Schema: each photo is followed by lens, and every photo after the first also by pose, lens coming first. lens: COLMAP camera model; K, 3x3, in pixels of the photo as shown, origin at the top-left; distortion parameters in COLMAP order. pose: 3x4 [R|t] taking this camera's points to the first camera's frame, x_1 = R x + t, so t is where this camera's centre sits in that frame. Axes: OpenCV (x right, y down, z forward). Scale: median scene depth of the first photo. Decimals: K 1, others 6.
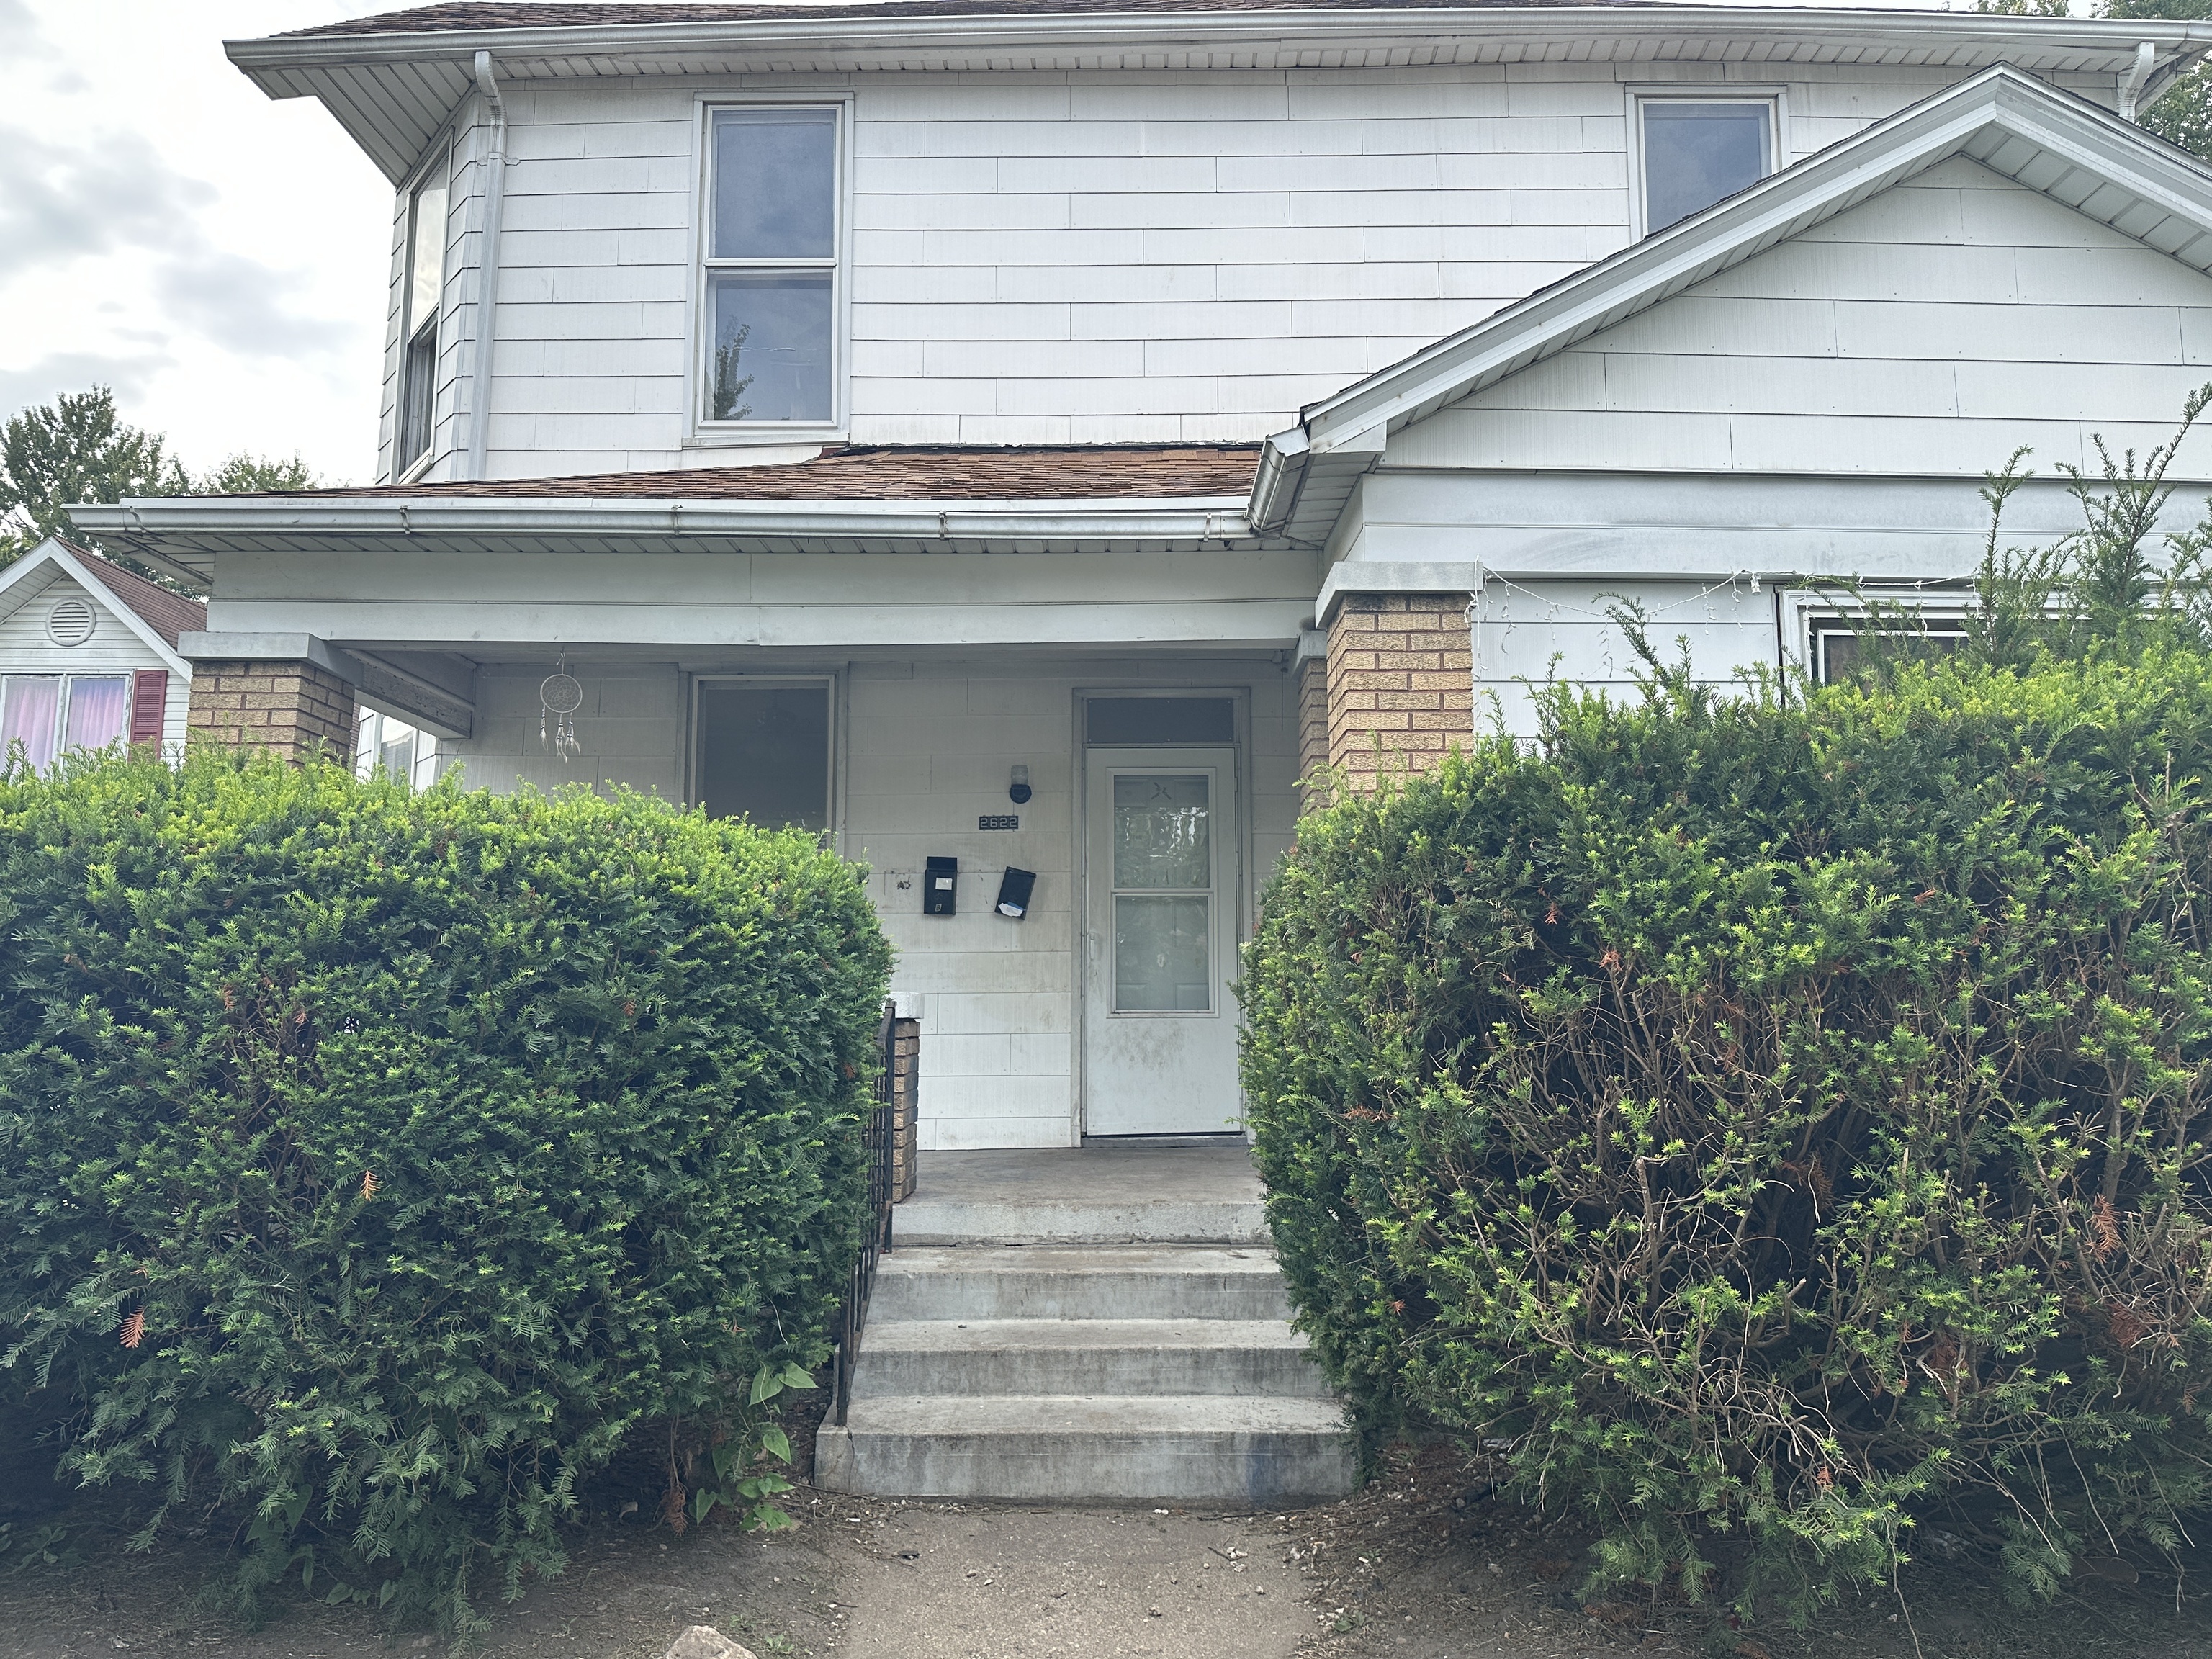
lens RADIAL K [[1533.4, 0, 1112.2], [0, 1533.4, 853.8], [0, 0, 1]] dist [0.019358, -0.019799]
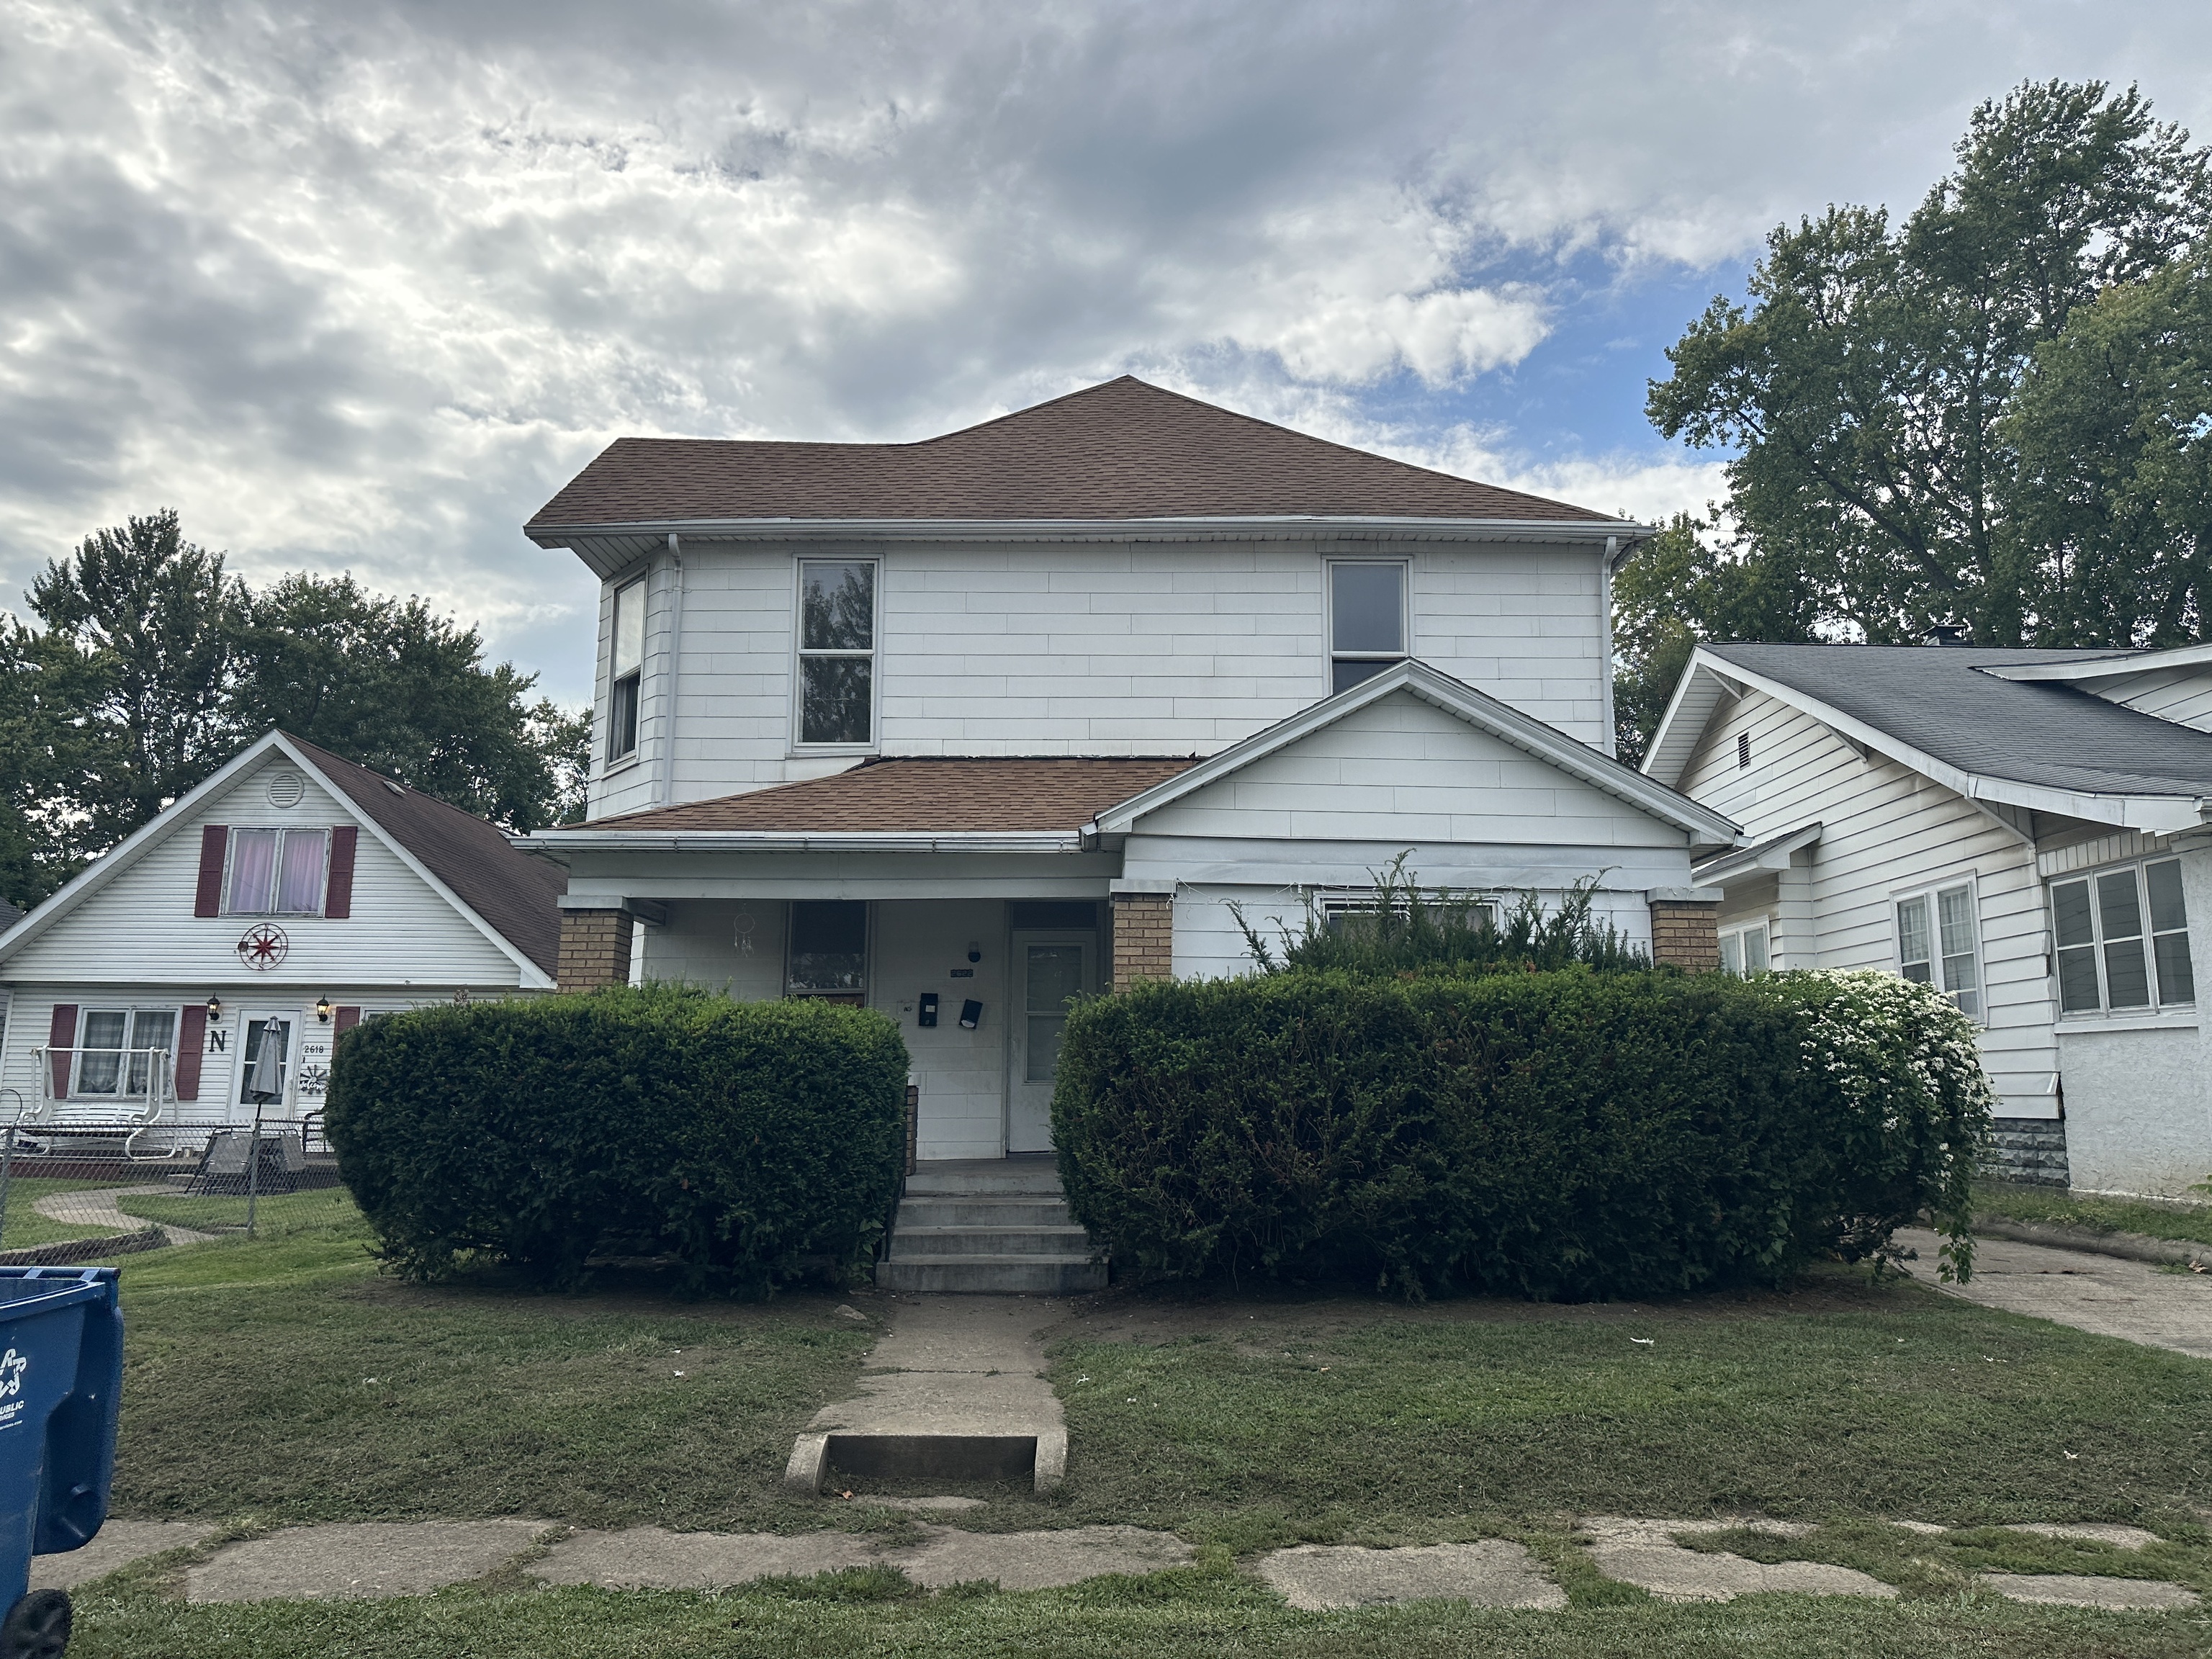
lens RADIAL K [[1533.4, 0, 1126.4], [0, 1533.4, 816.8], [0, 0, 1]] dist [0.019358, -0.019799]
pose [[0.999736, 0.004469, 0.022522, 0.115541], [-0.003002, 0.997896, -0.064766, -0.133937], [-0.022764, 0.064682, 0.997646, -1.205470]]
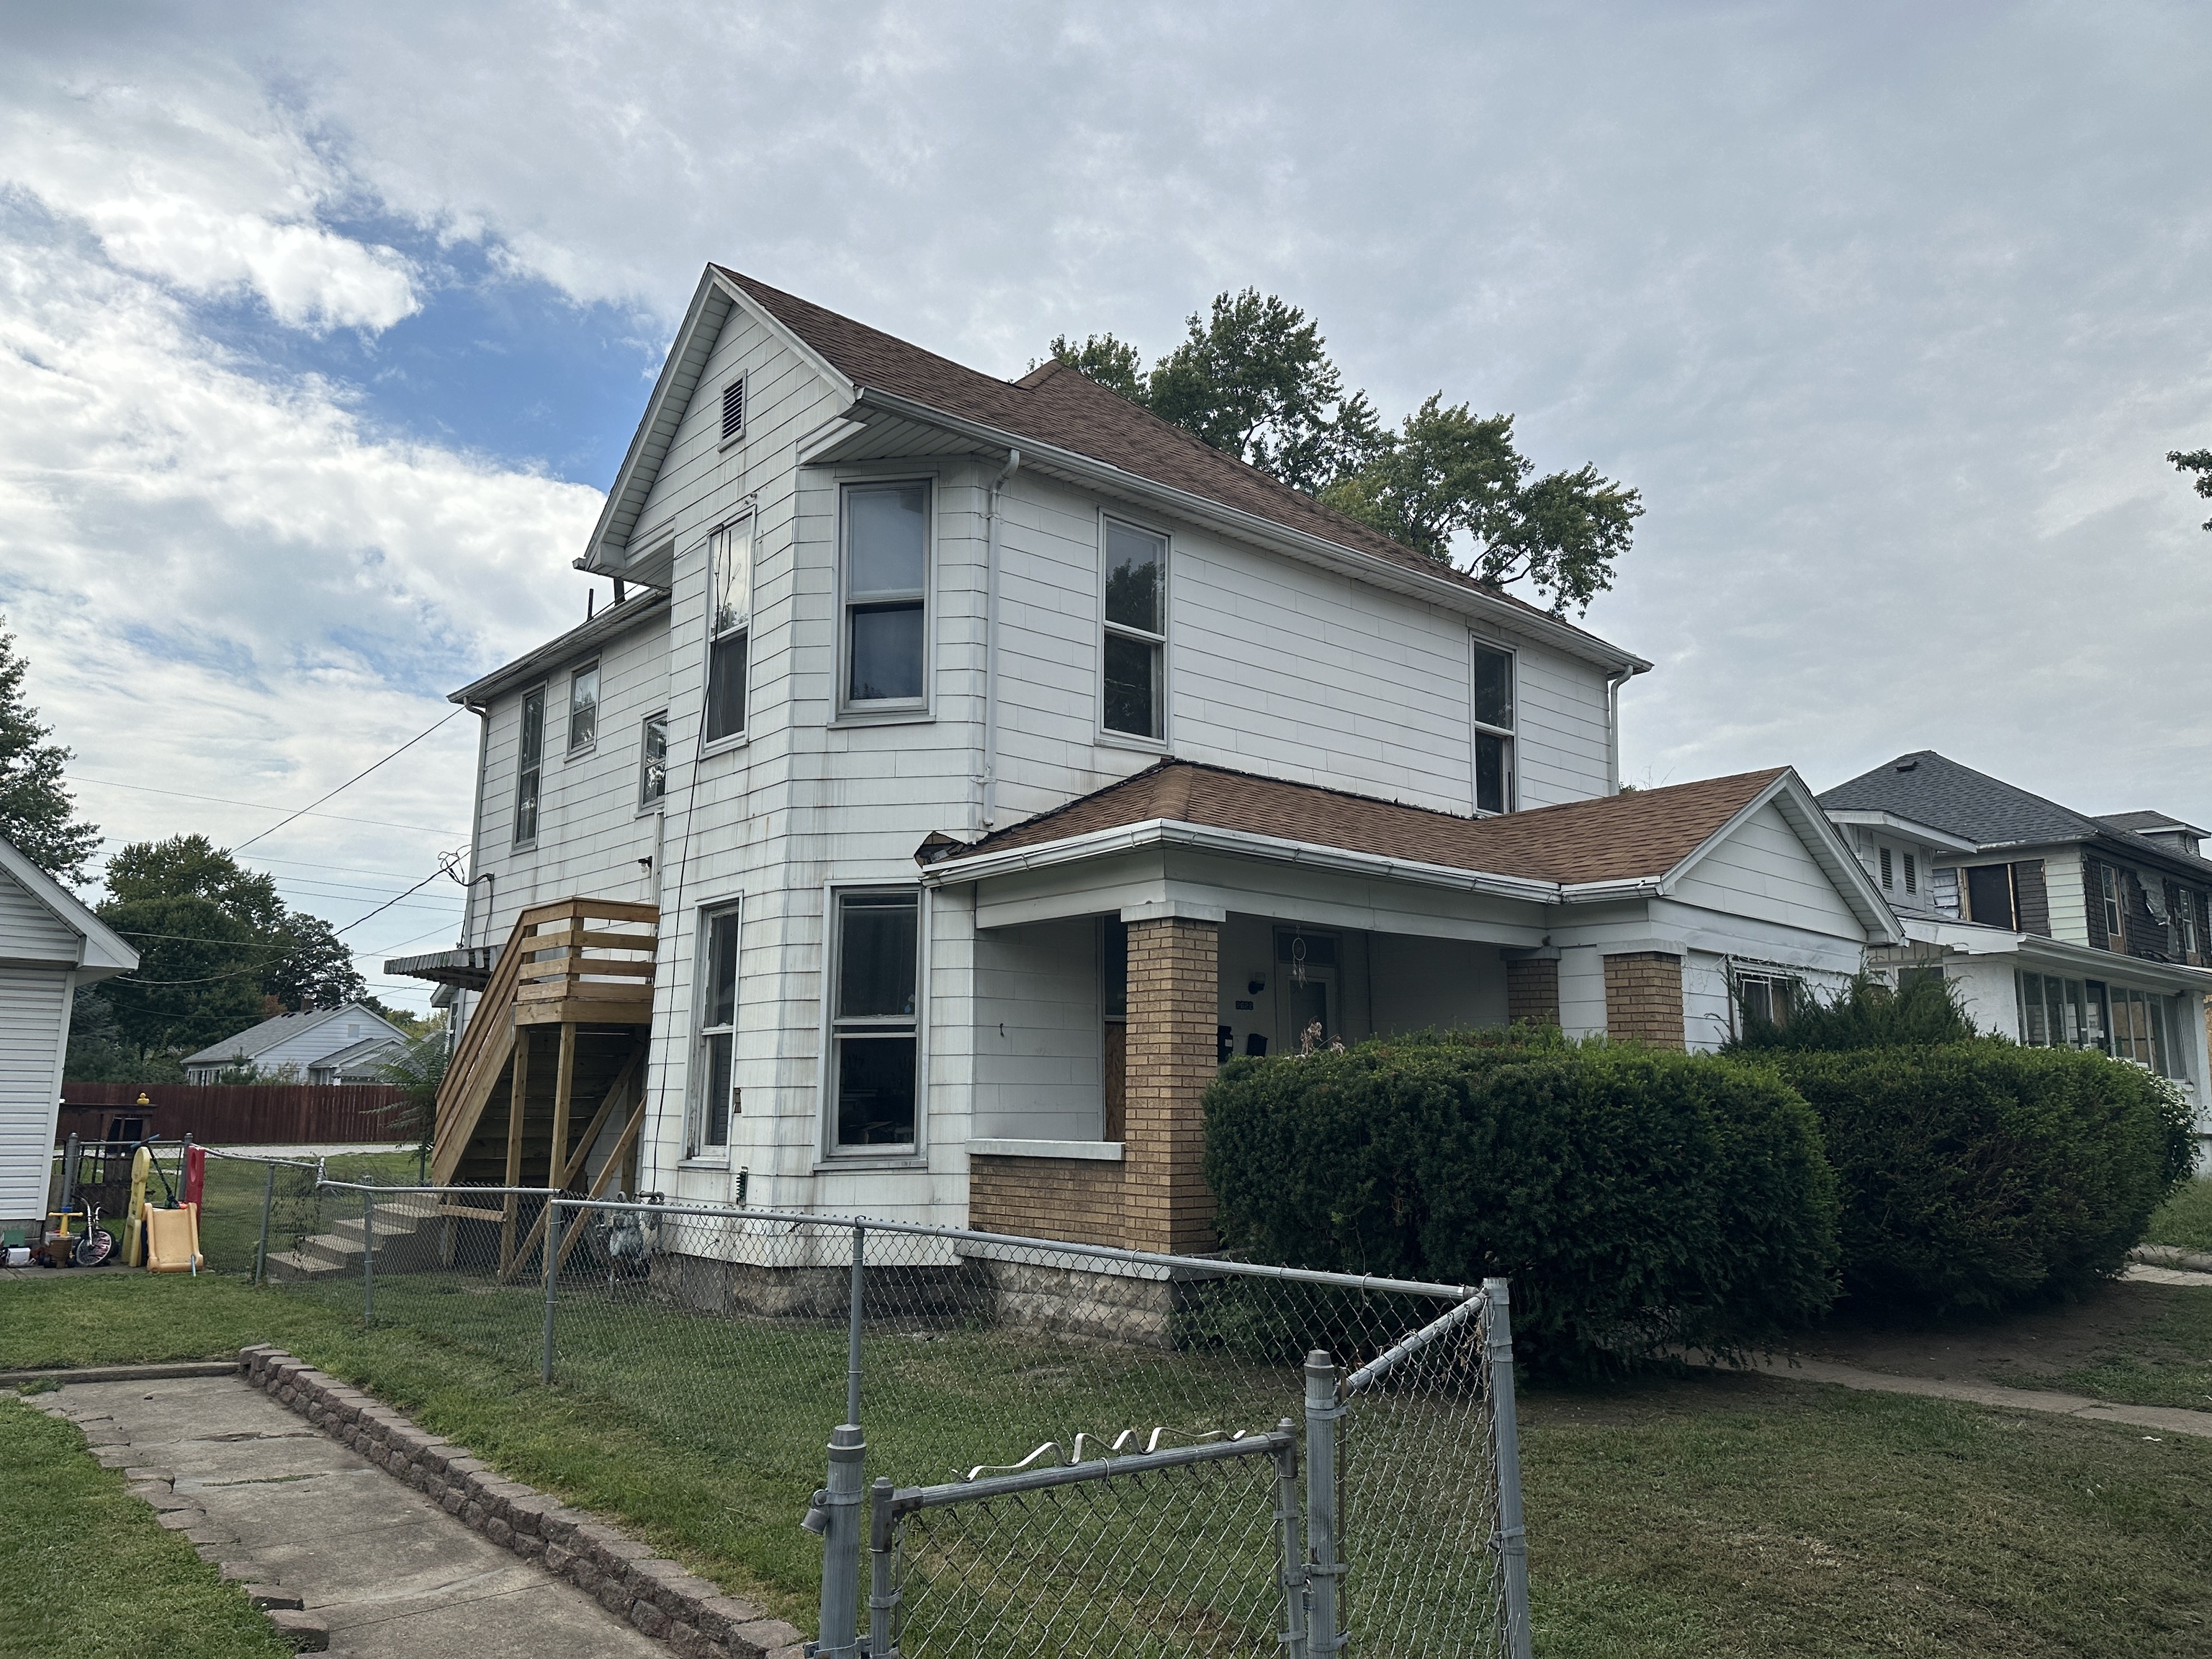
lens RADIAL K [[1533.4, 0, 1115.9], [0, 1533.4, 825.9], [0, 0, 1]] dist [0.019358, -0.019799]
pose [[0.742516, 0.120240, 0.658948, -1.983151], [-0.079543, 0.992623, -0.091497, -0.077335], [-0.665089, 0.015524, 0.746603, -0.213326]]
